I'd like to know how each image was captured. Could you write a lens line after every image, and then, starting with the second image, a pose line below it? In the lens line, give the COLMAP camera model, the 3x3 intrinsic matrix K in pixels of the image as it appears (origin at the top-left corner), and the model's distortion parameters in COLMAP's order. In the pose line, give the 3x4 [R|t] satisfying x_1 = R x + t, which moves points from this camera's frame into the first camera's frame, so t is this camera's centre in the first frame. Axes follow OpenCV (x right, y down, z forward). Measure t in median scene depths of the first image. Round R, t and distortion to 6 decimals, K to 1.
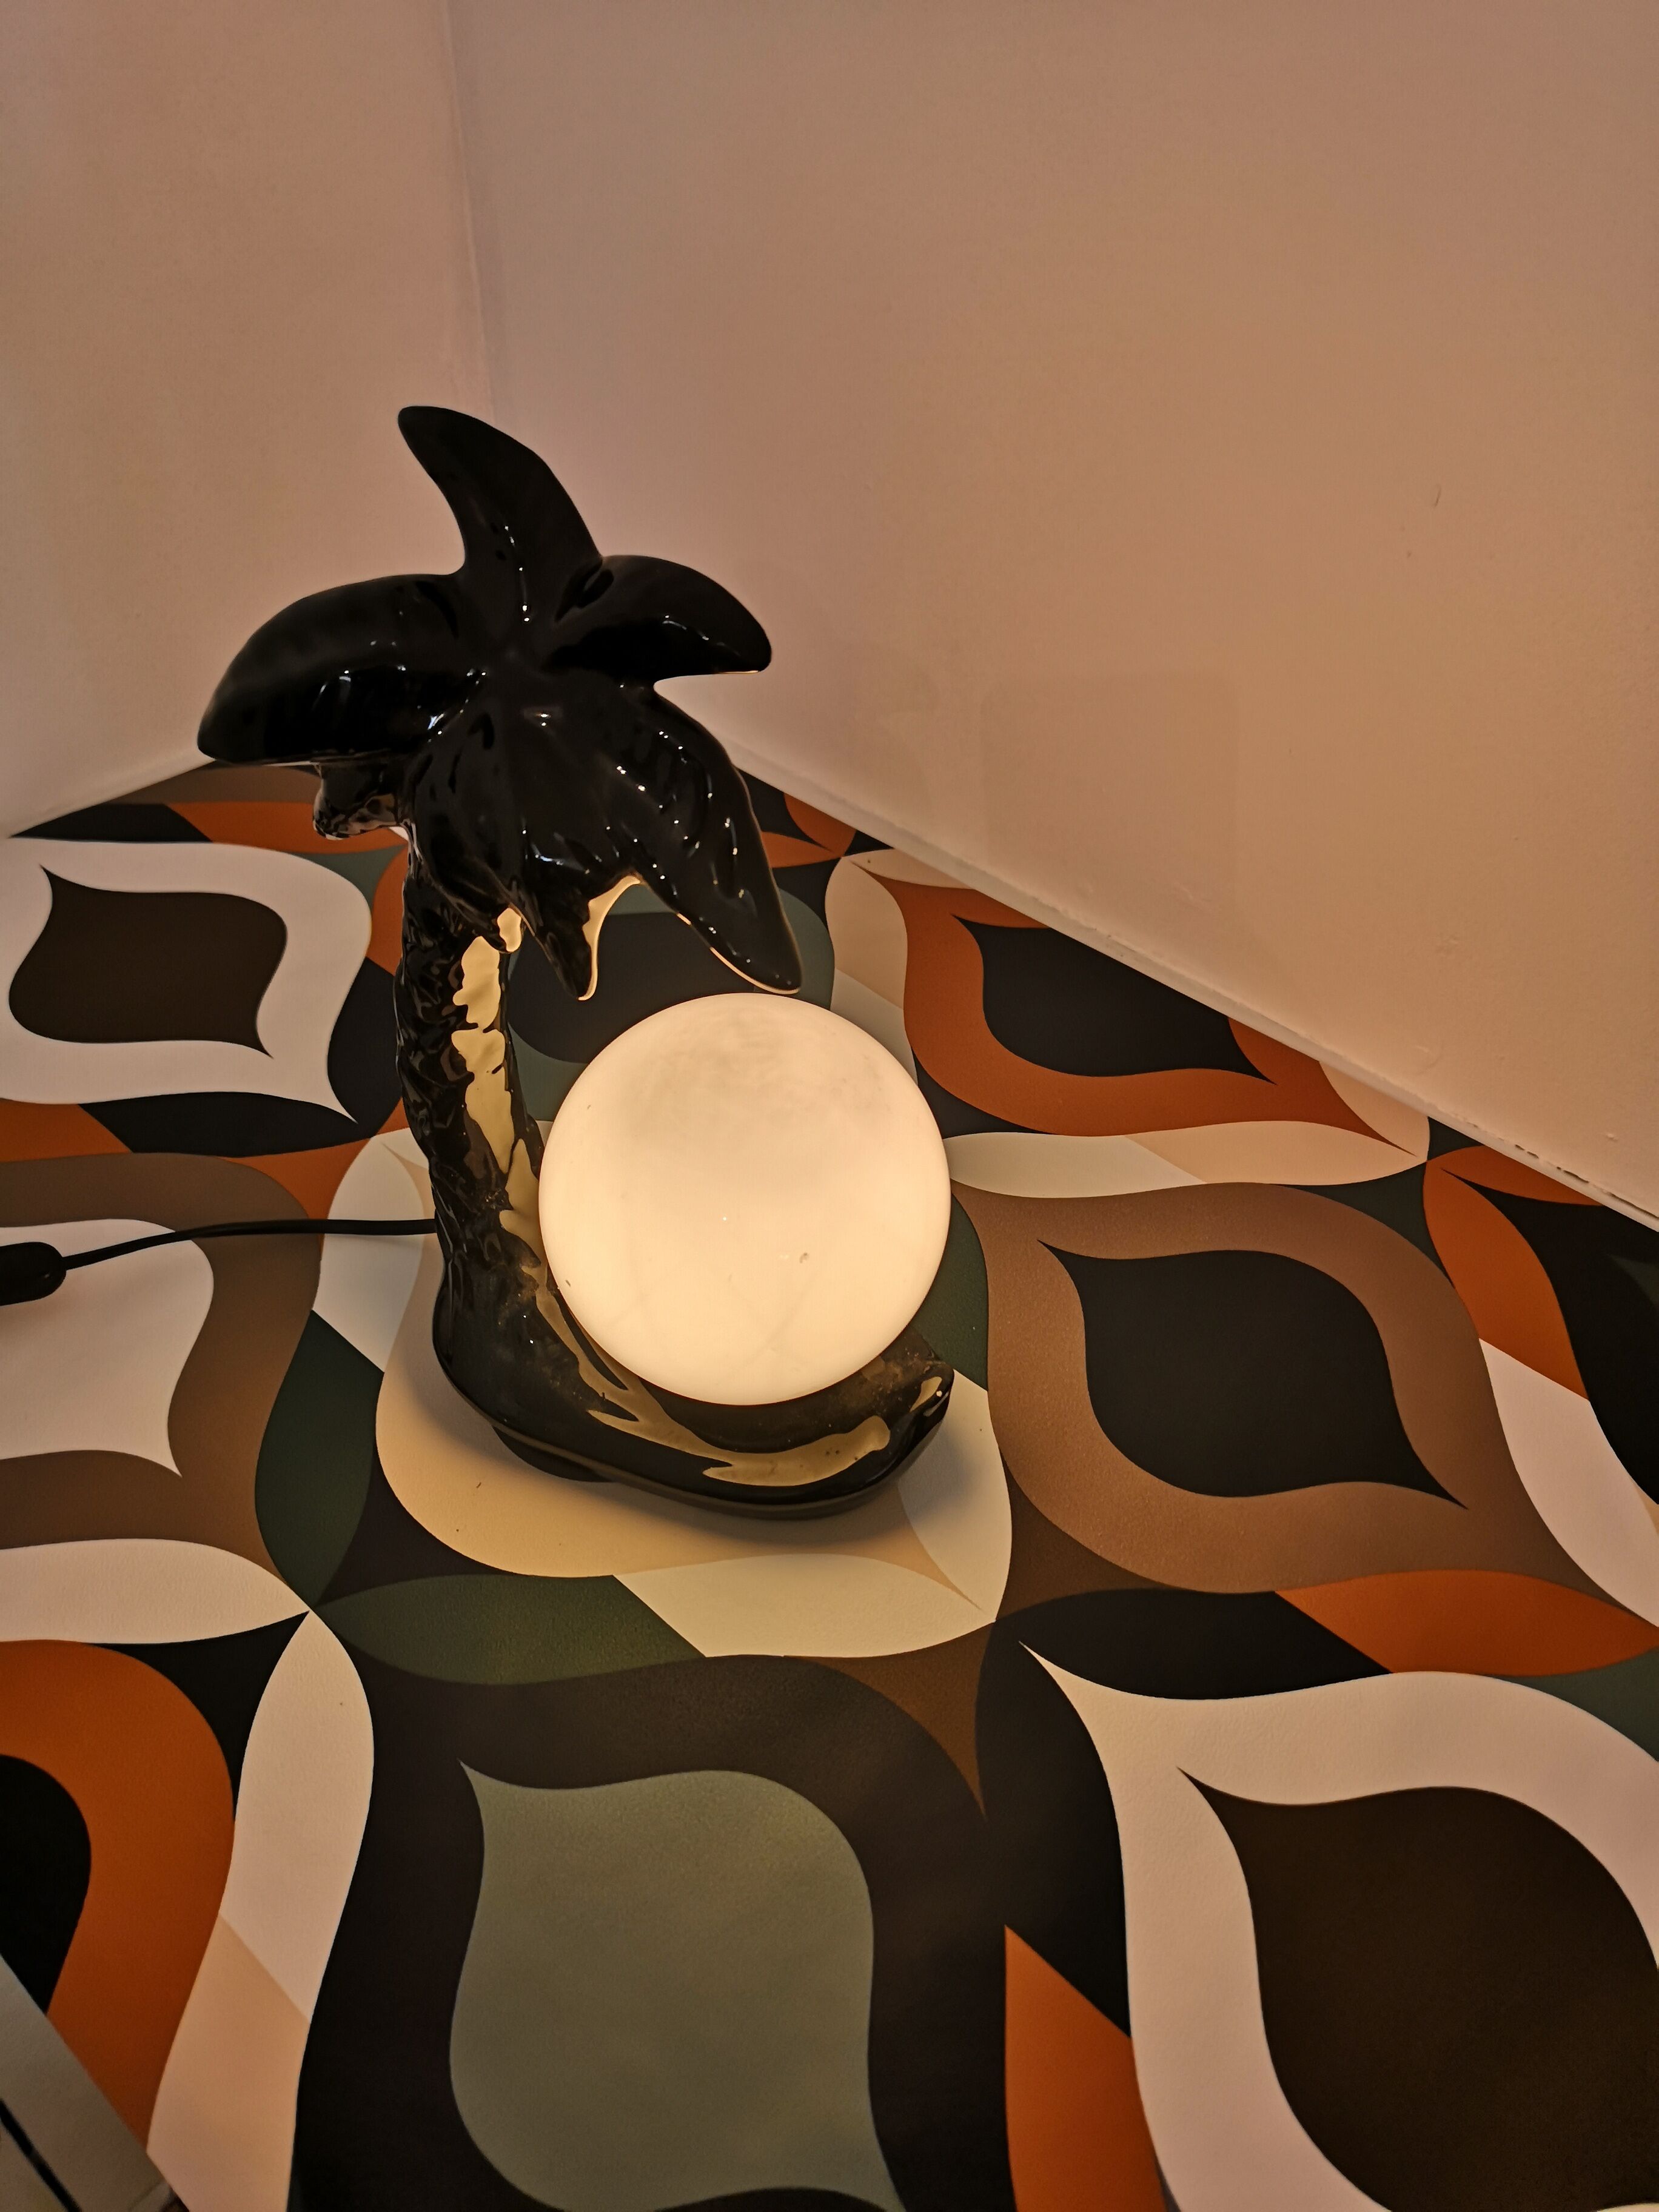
lens RADIAL K [[1711.4, 0, 839.3], [0, 1711.4, 1093.9], [0, 0, 1]] dist [0.057591, -0.084255]
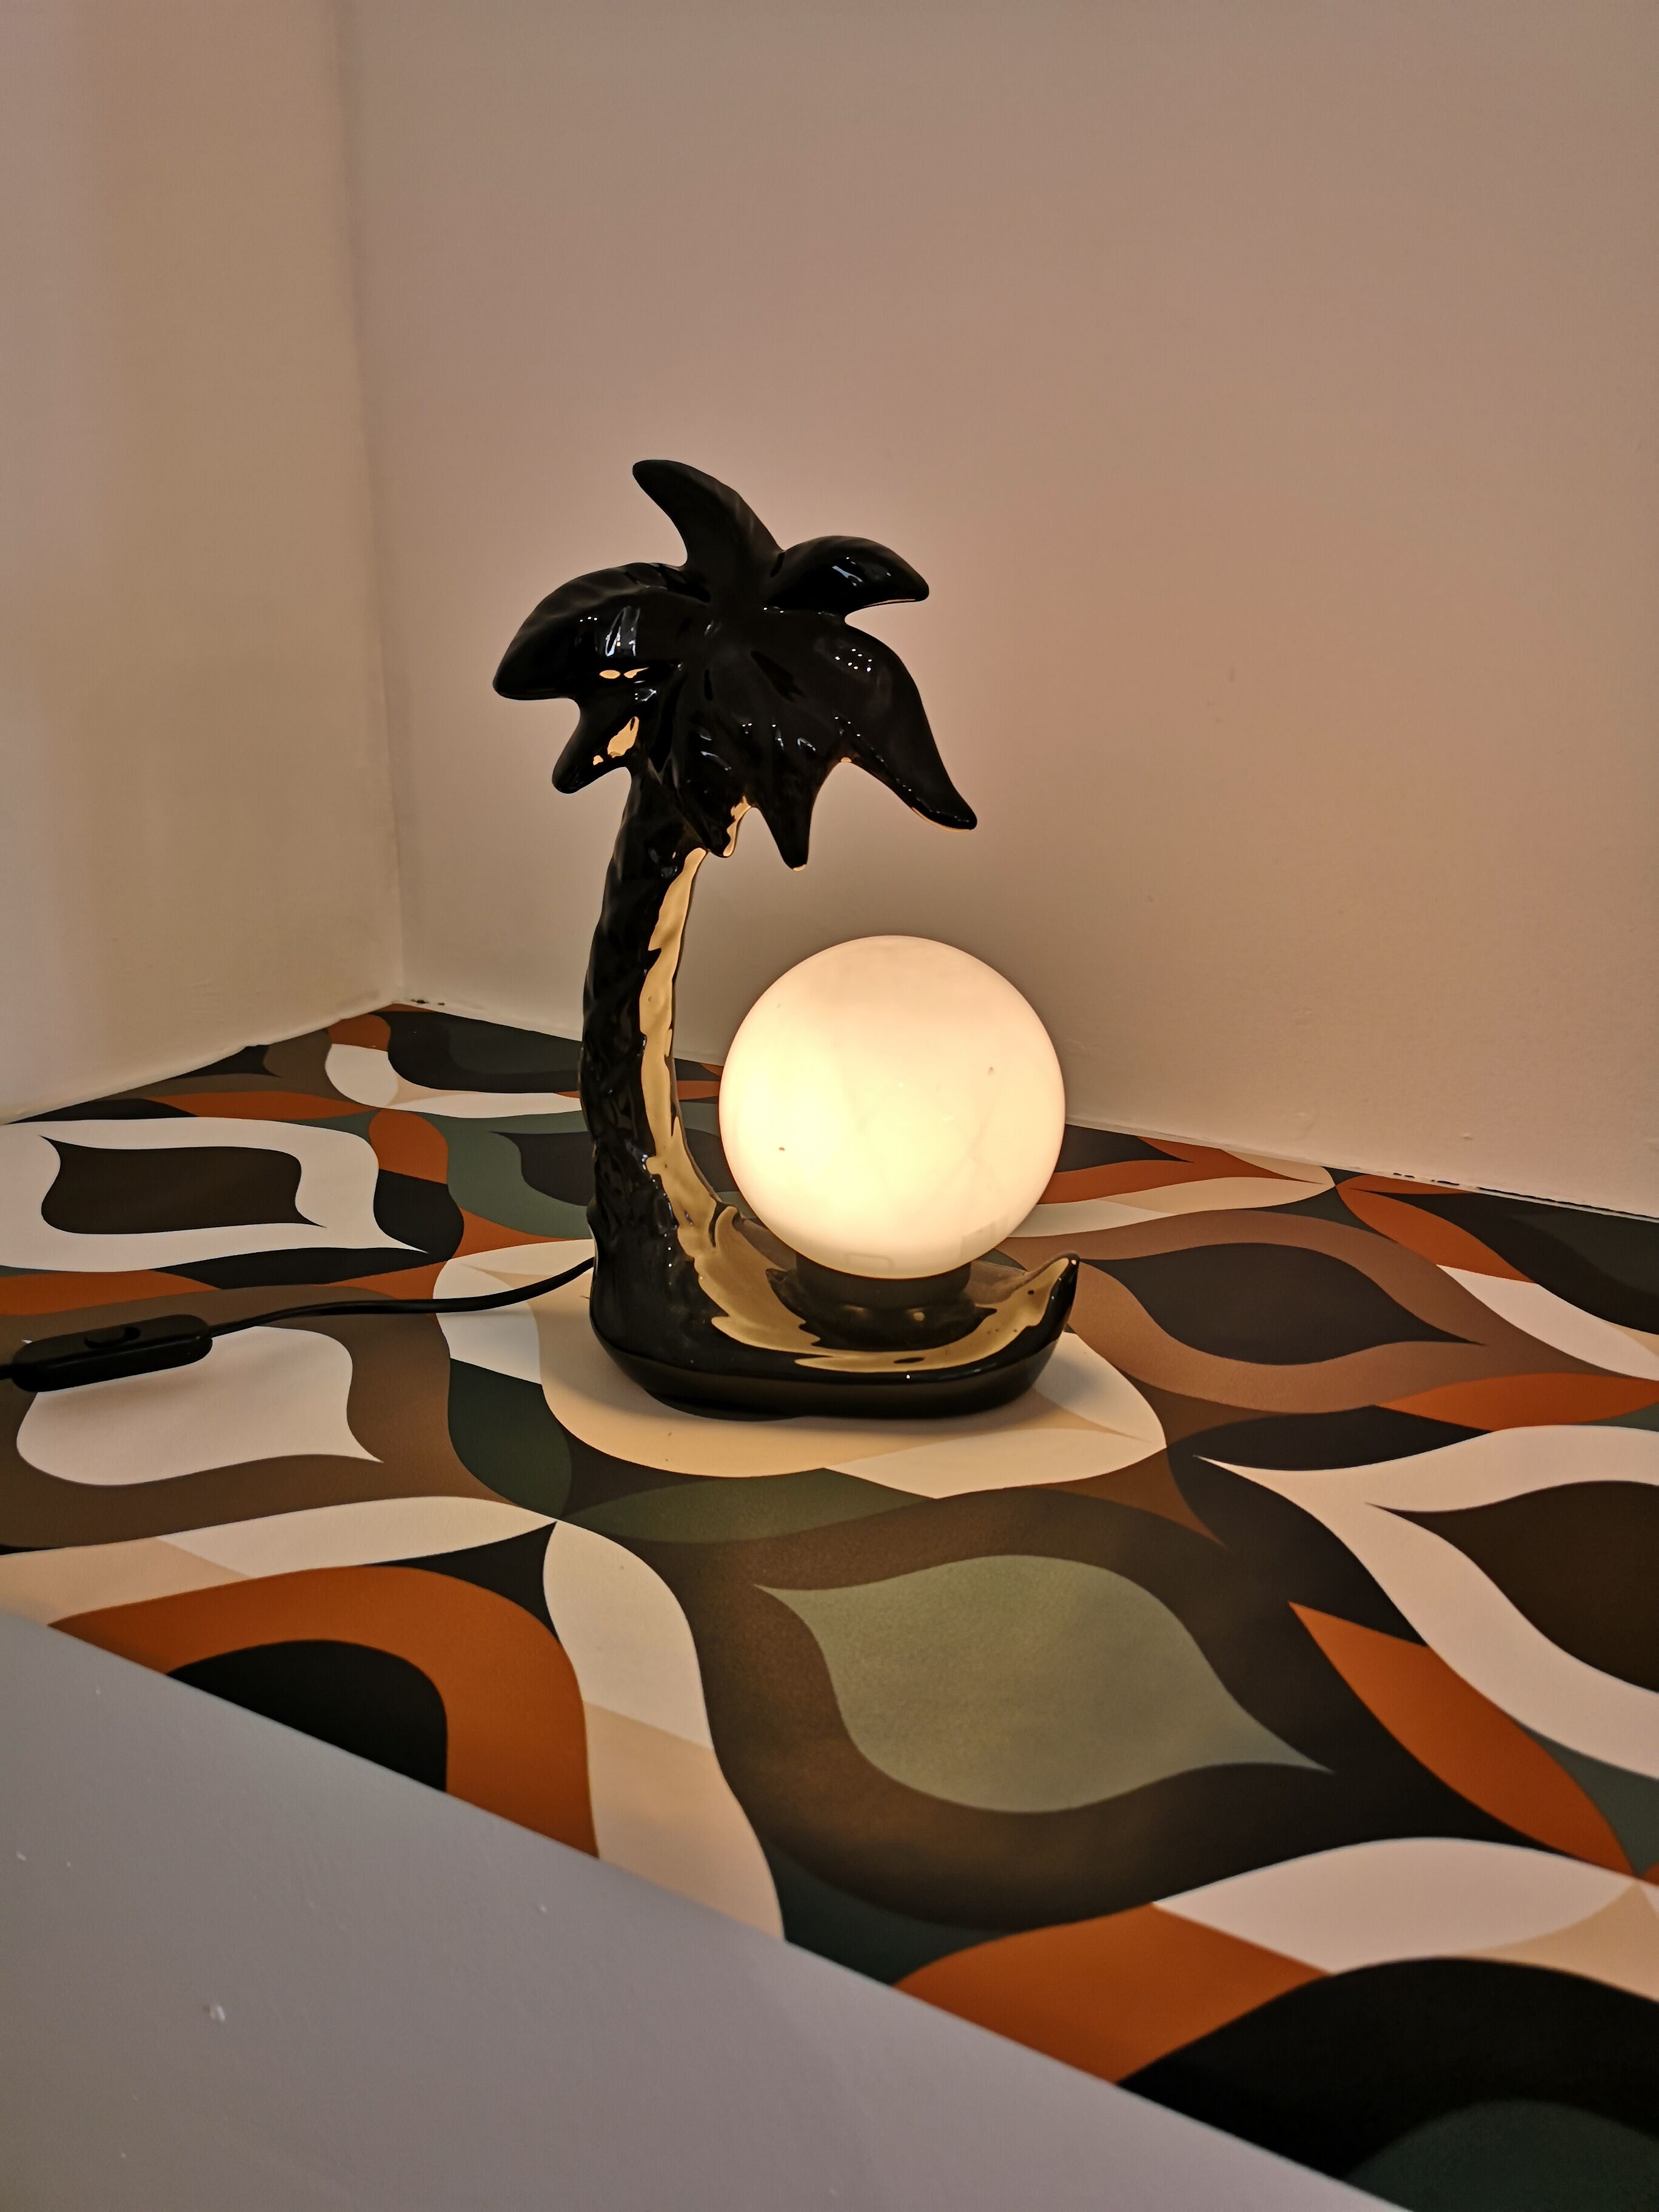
lens RADIAL K [[1711.4, 0, 839.3], [0, 1711.4, 1093.9], [0, 0, 1]] dist [0.057591, -0.084255]
pose [[0.966469, -0.089462, 0.240696, -0.357209], [0.175711, 0.913941, -0.365838, 0.457538], [-0.187253, 0.395864, 0.899015, -0.061309]]
